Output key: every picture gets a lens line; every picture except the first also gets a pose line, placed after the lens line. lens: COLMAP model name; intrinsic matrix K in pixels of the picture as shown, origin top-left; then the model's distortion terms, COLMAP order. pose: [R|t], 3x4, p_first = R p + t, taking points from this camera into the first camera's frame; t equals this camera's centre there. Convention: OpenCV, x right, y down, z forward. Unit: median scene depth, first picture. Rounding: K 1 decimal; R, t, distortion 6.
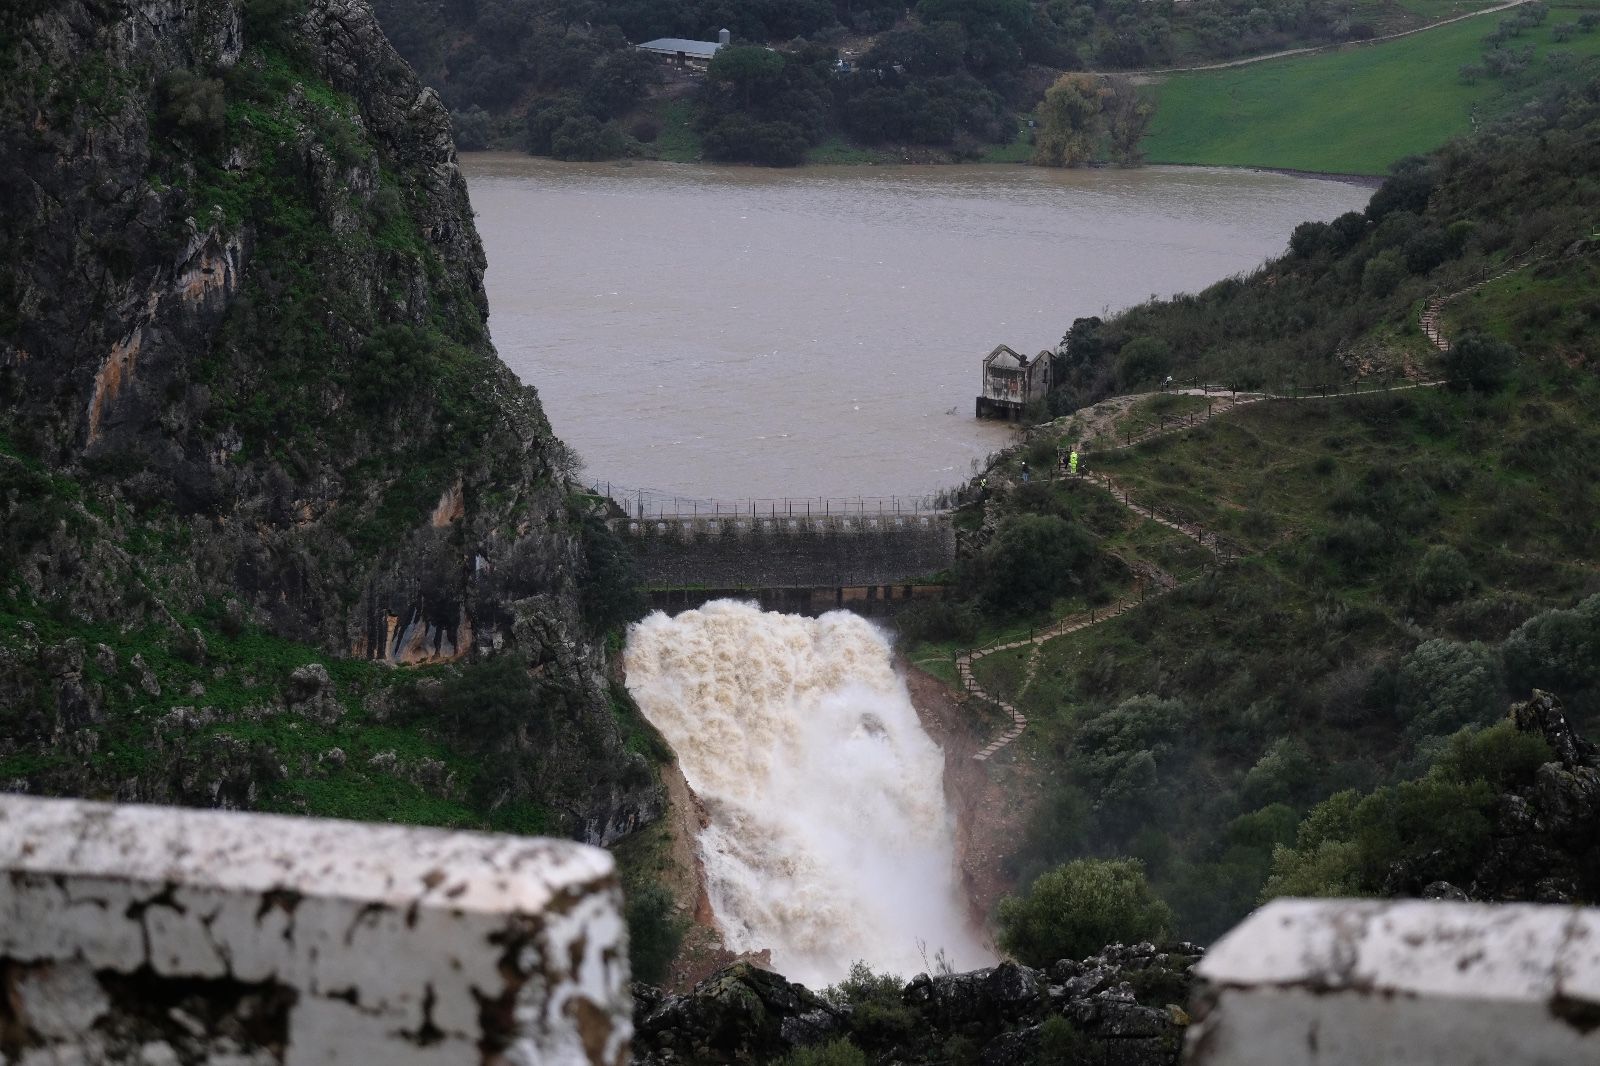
lens RADIAL K [[3736.3, 0, 800.0], [0, 3736.3, 533.0], [0, 0, 1]] dist [0.051637, -0.458495]
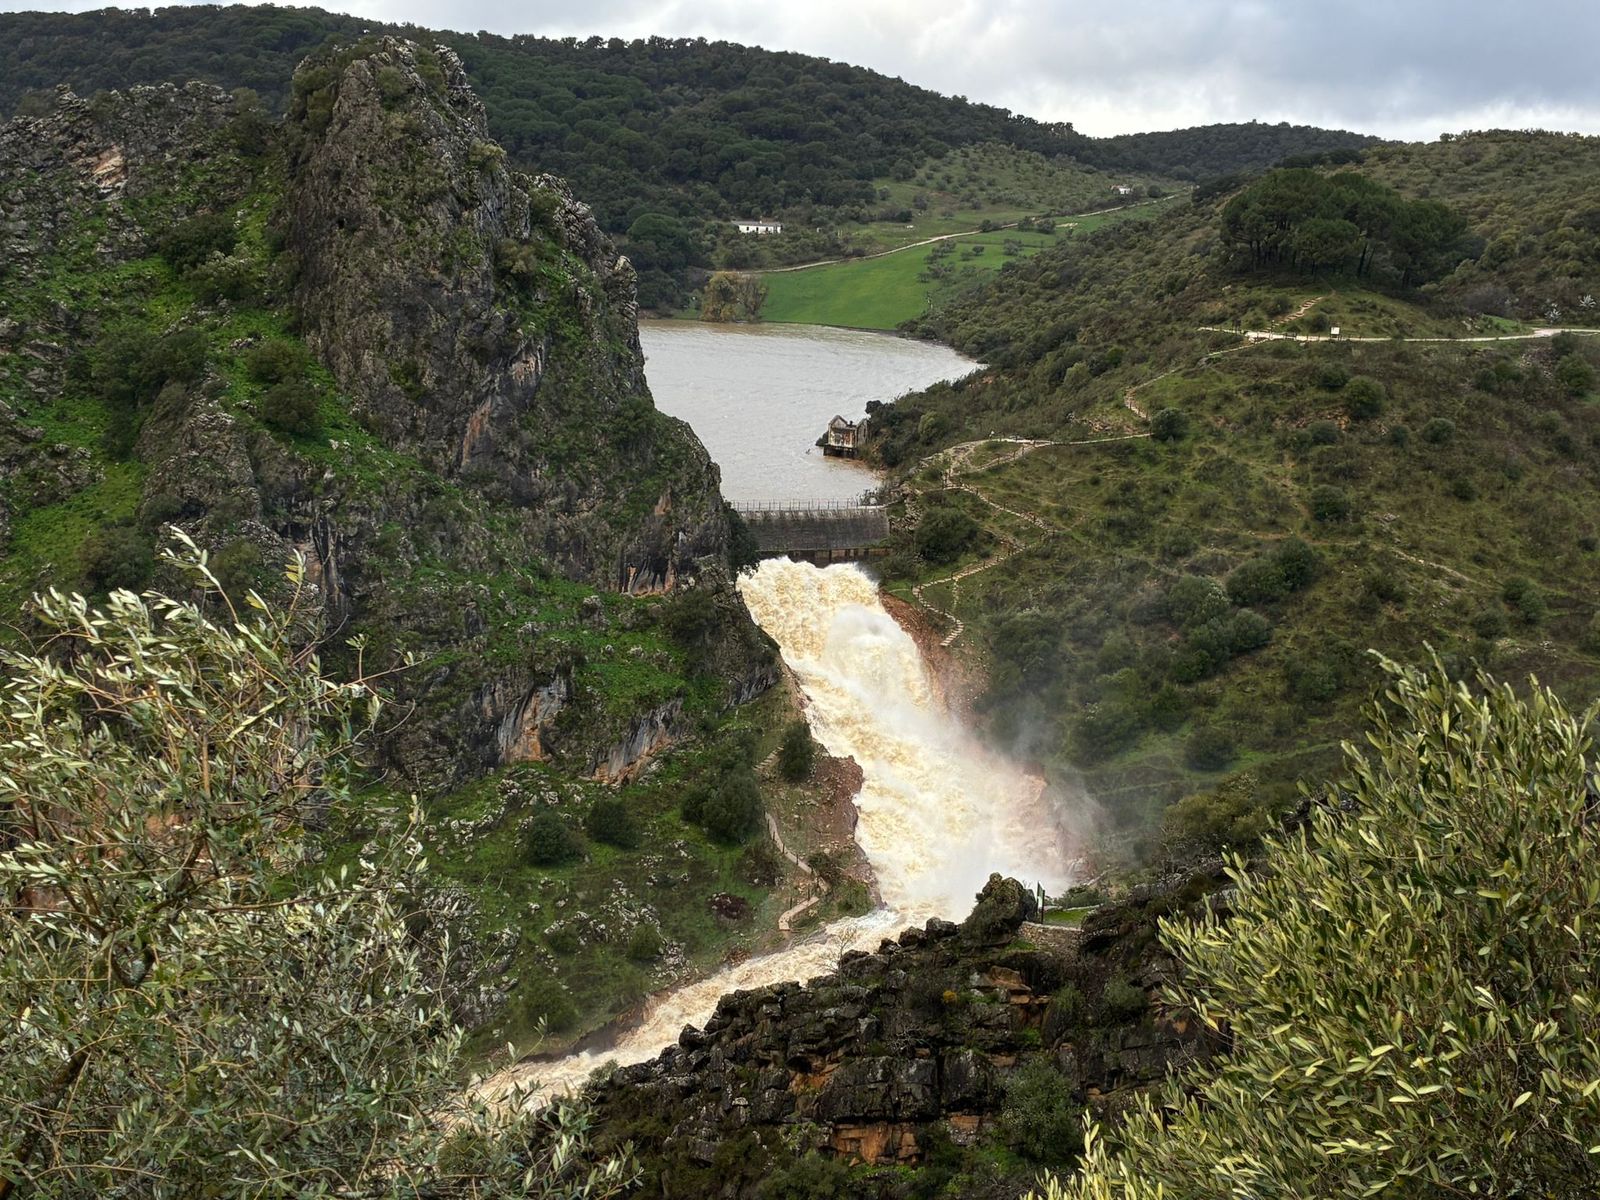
lens RADIAL K [[1957.6, 0, 825.8], [0, 1957.6, 608.0], [0, 0, 1]] dist [0.184250, -0.707522]
pose [[0.979639, -0.012493, 0.200376, -0.200169], [0.003896, 0.999057, 0.043240, 0.002401], [-0.200728, -0.041579, 0.978764, 0.102732]]
